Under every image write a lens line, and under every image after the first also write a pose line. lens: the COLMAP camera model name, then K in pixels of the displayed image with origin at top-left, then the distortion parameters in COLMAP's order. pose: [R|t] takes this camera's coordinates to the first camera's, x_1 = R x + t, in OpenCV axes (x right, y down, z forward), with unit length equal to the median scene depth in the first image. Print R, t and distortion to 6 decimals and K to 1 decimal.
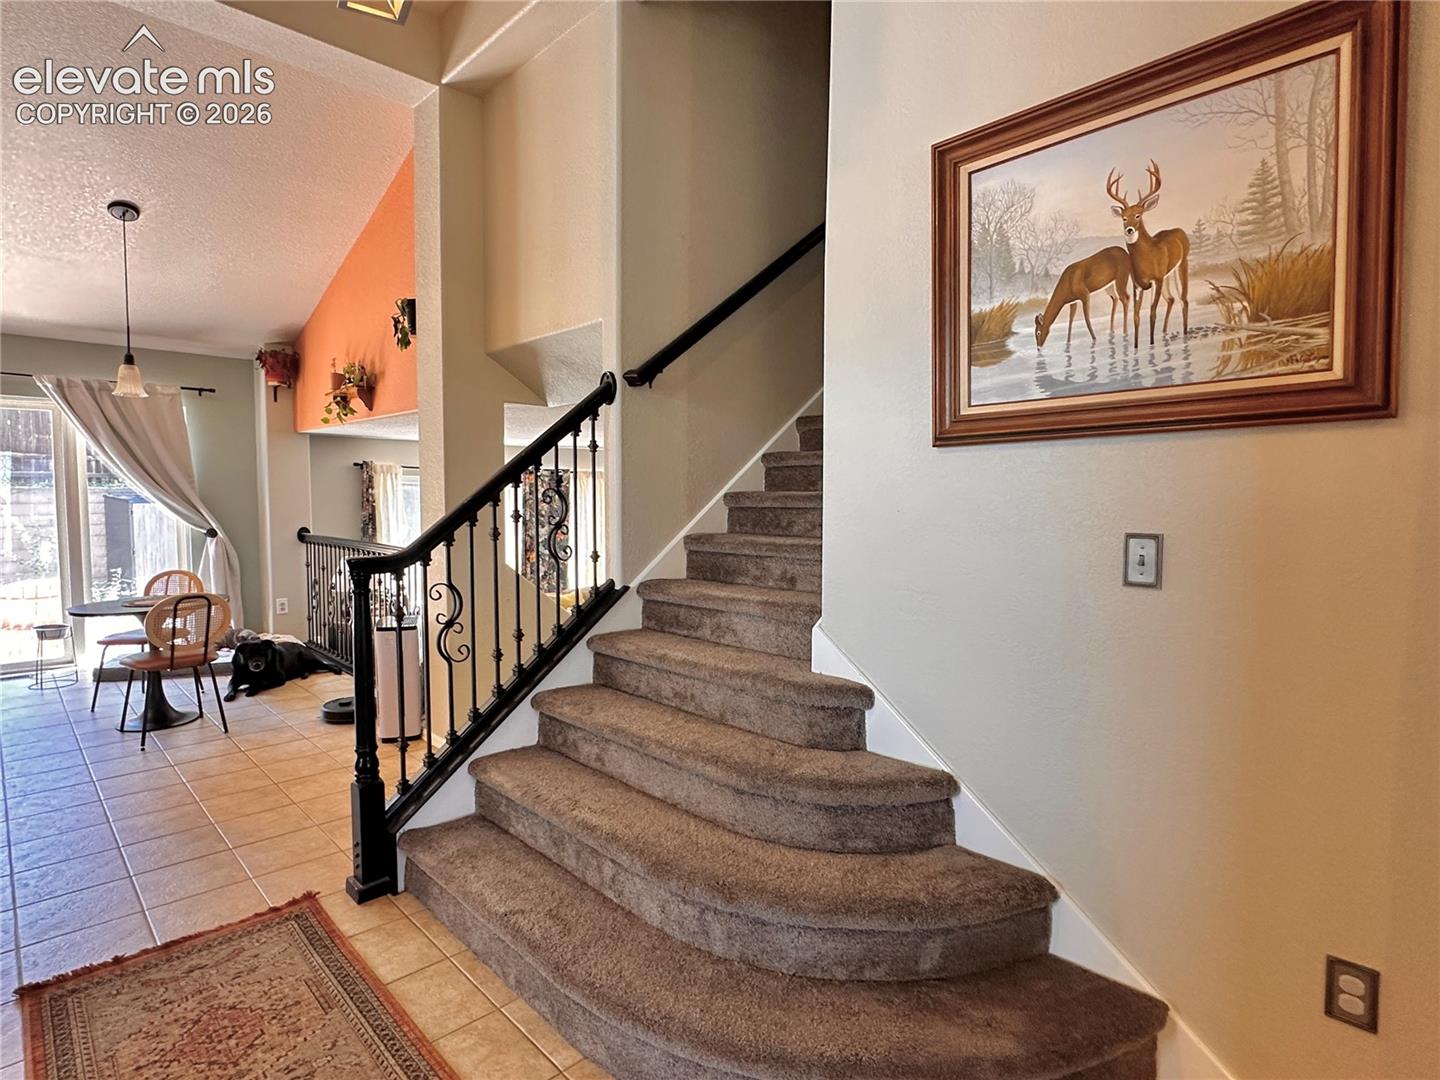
lens RADIAL K [[773.7, 0, 716.5], [0, 773.7, 539.8], [0, 0, 1]] dist [-0.005067, 0.003394]
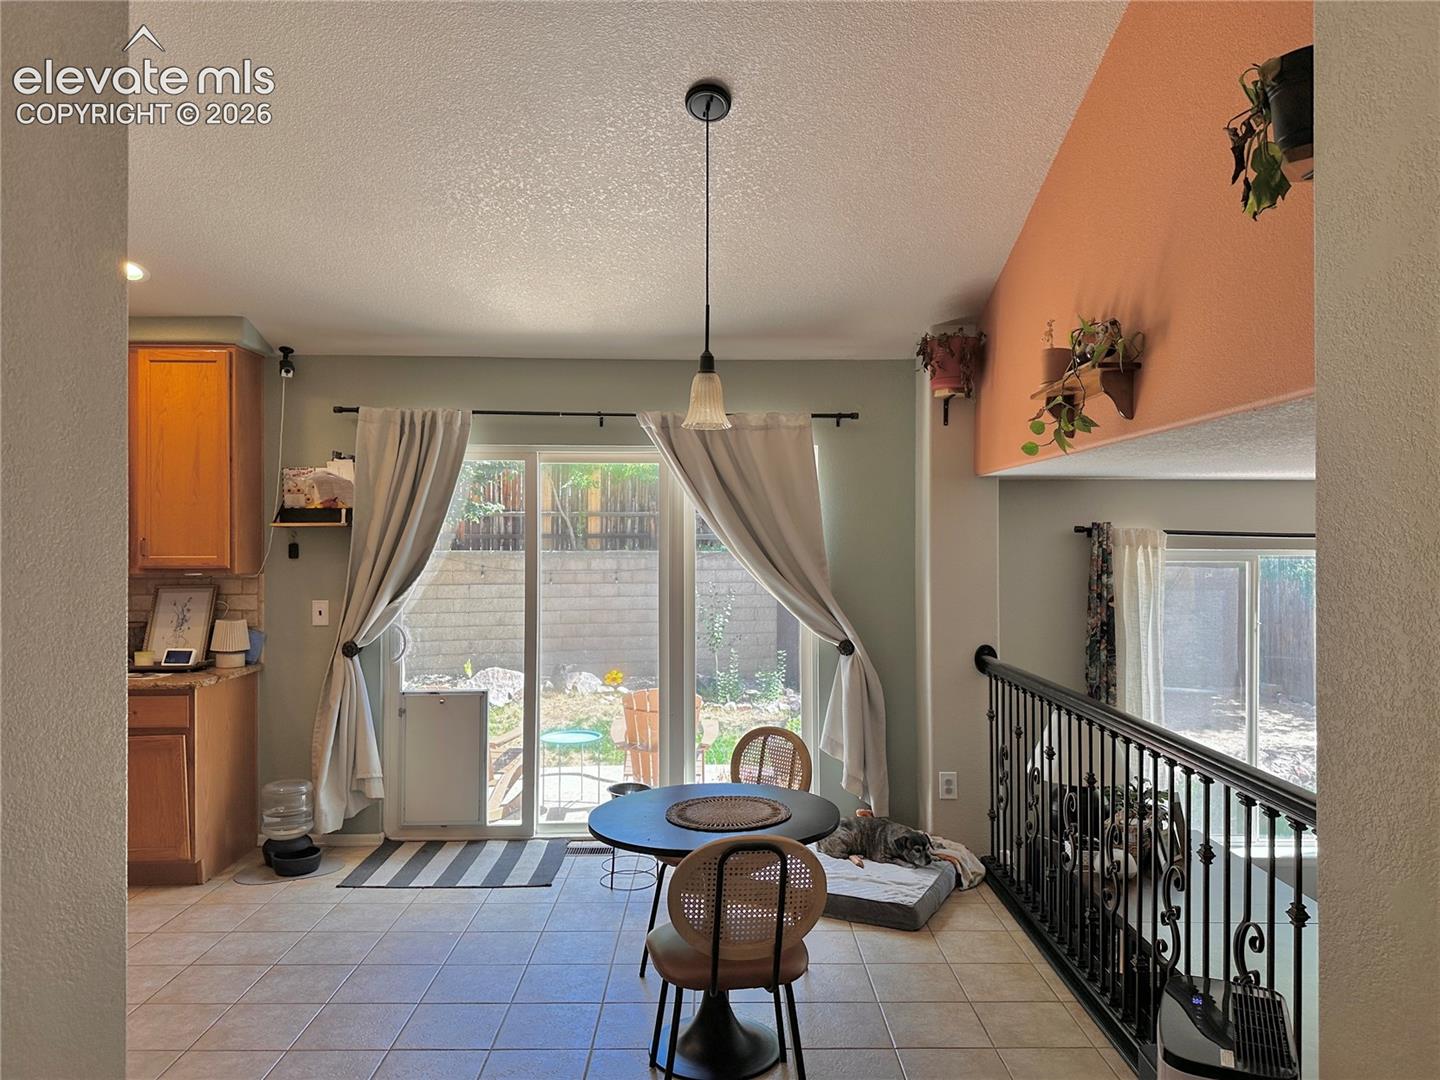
lens RADIAL K [[1016.1, 0, 715.3], [0, 1016.1, 542.7], [0, 0, 1]] dist [0.072838, -0.068278]
pose [[0.727807, -0.007524, -0.685741, -0.272459], [-0.038482, 0.997916, -0.051791, -0.070349], [0.684701, 0.064083, 0.726001, 0.520963]]
